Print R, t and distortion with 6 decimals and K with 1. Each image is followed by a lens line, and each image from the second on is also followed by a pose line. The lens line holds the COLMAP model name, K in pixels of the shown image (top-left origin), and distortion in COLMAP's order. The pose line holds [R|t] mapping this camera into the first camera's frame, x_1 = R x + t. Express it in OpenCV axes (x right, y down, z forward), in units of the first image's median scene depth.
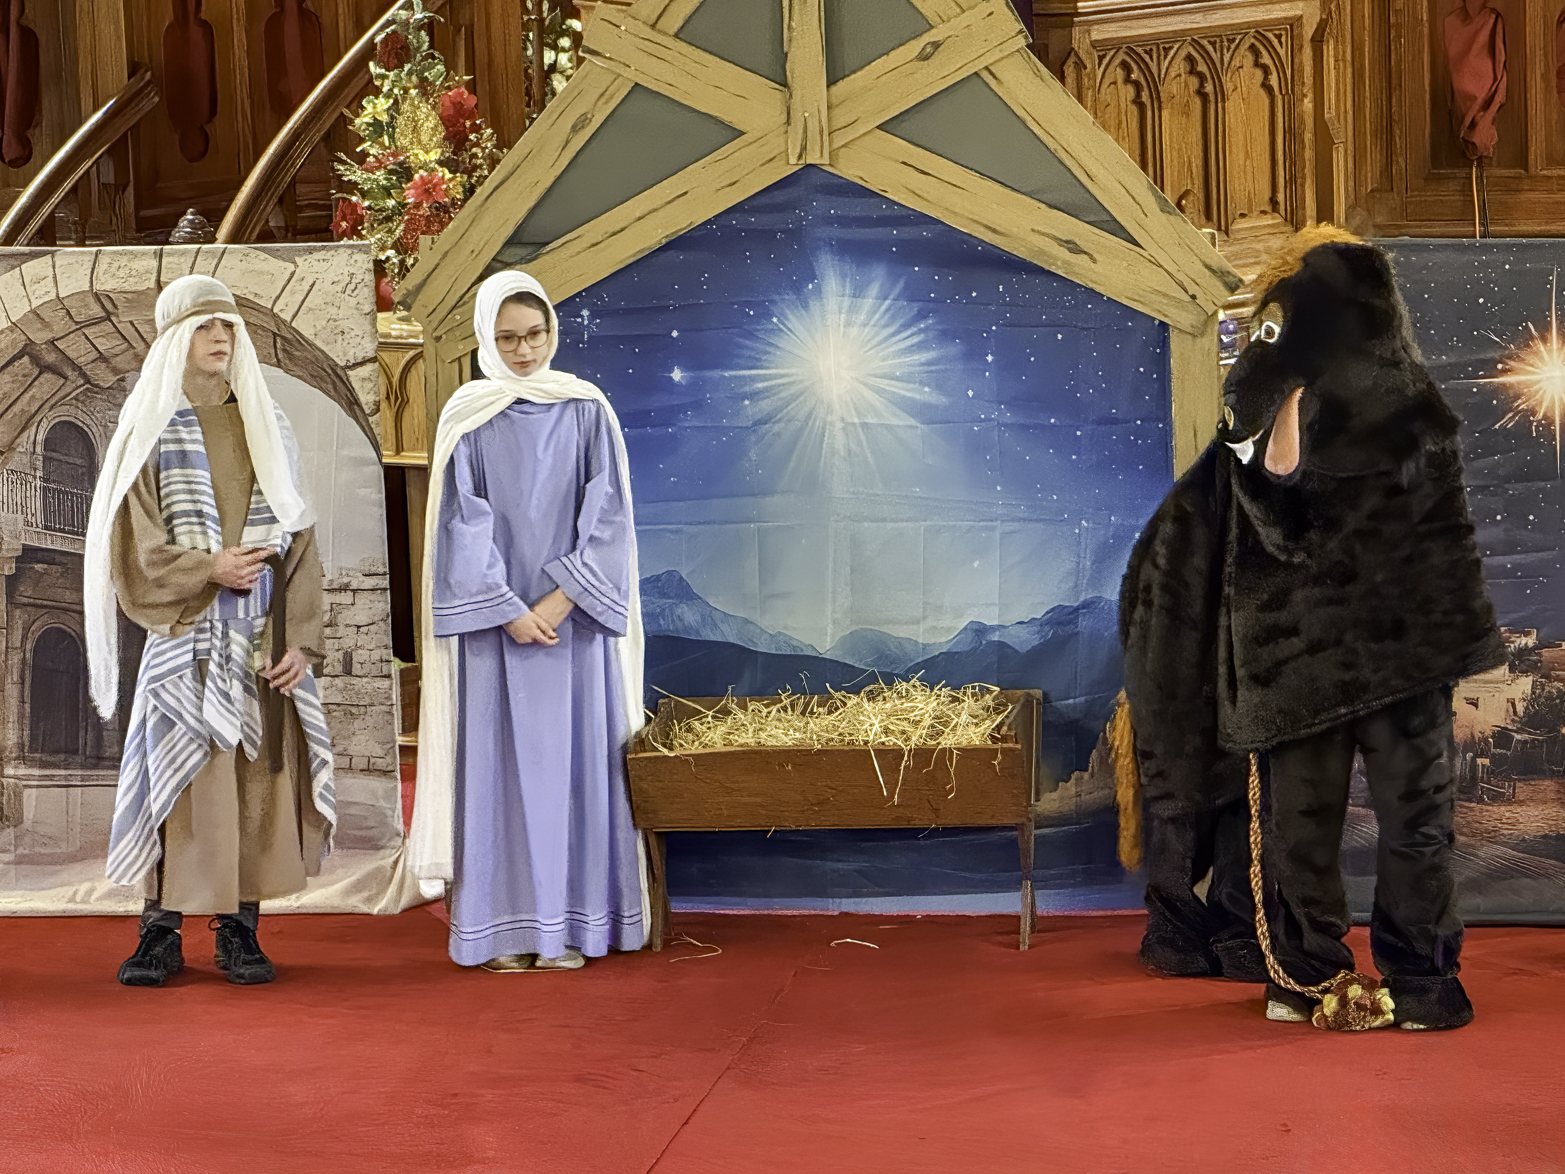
lens RADIAL K [[5432.3, 0, 782.5], [0, 5432.3, 587.0], [0, 0, 1]] dist [0.097124, 0.672224]
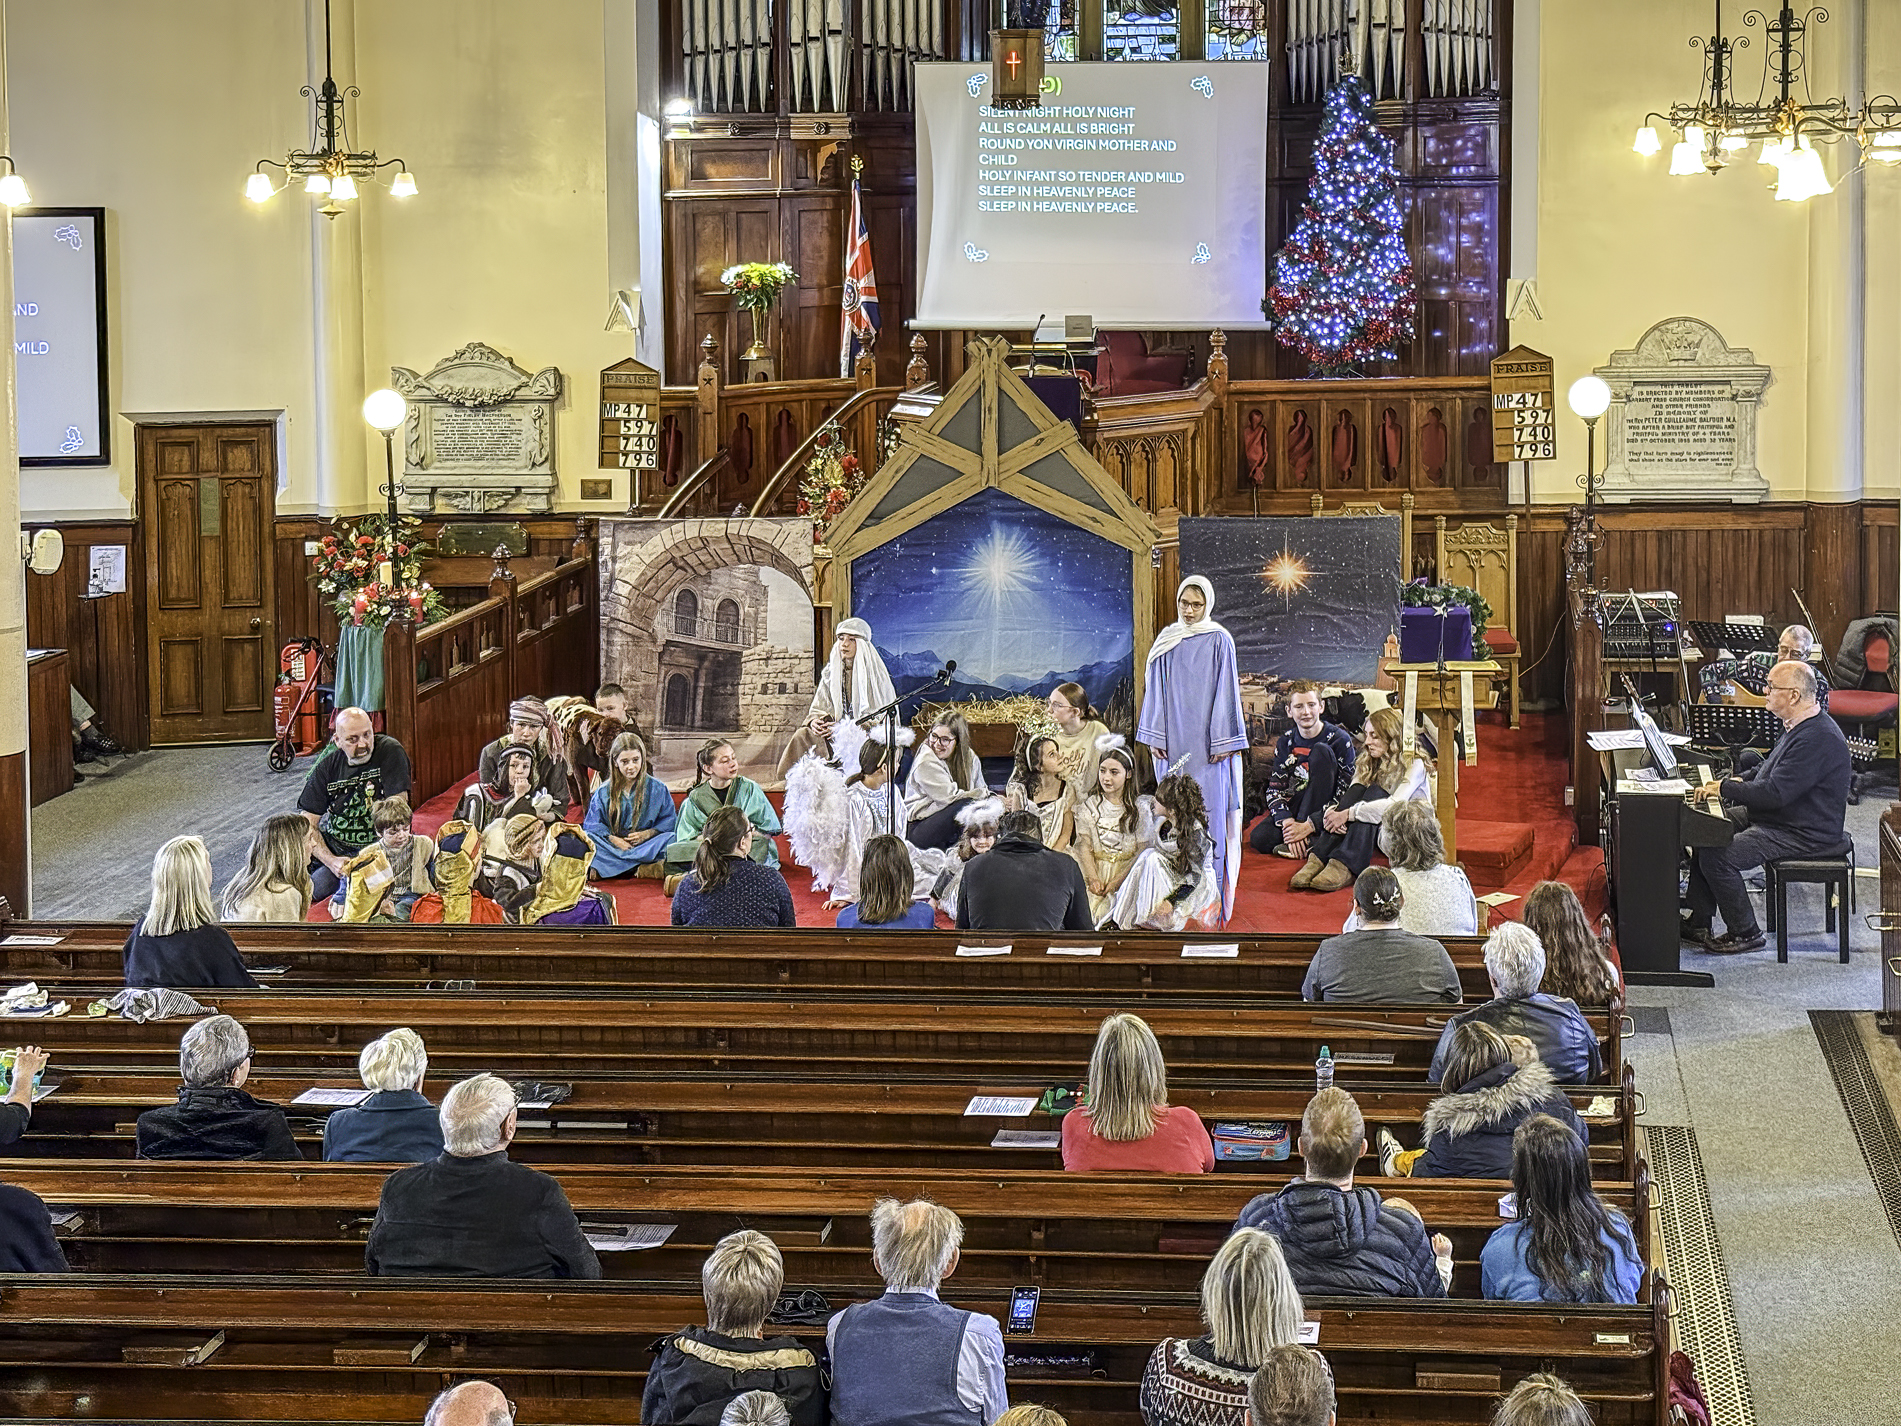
lens RADIAL K [[3220.7, 0, 950.5], [0, 3220.7, 713.0], [0, 0, 1]] dist [-0.008260, 0.069731]
pose [[0.998533, 0.000905, 0.054148, -0.094173], [-0.000505, 0.999972, -0.007400, 0.037757], [-0.054153, 0.007362, 0.998506, -0.480753]]
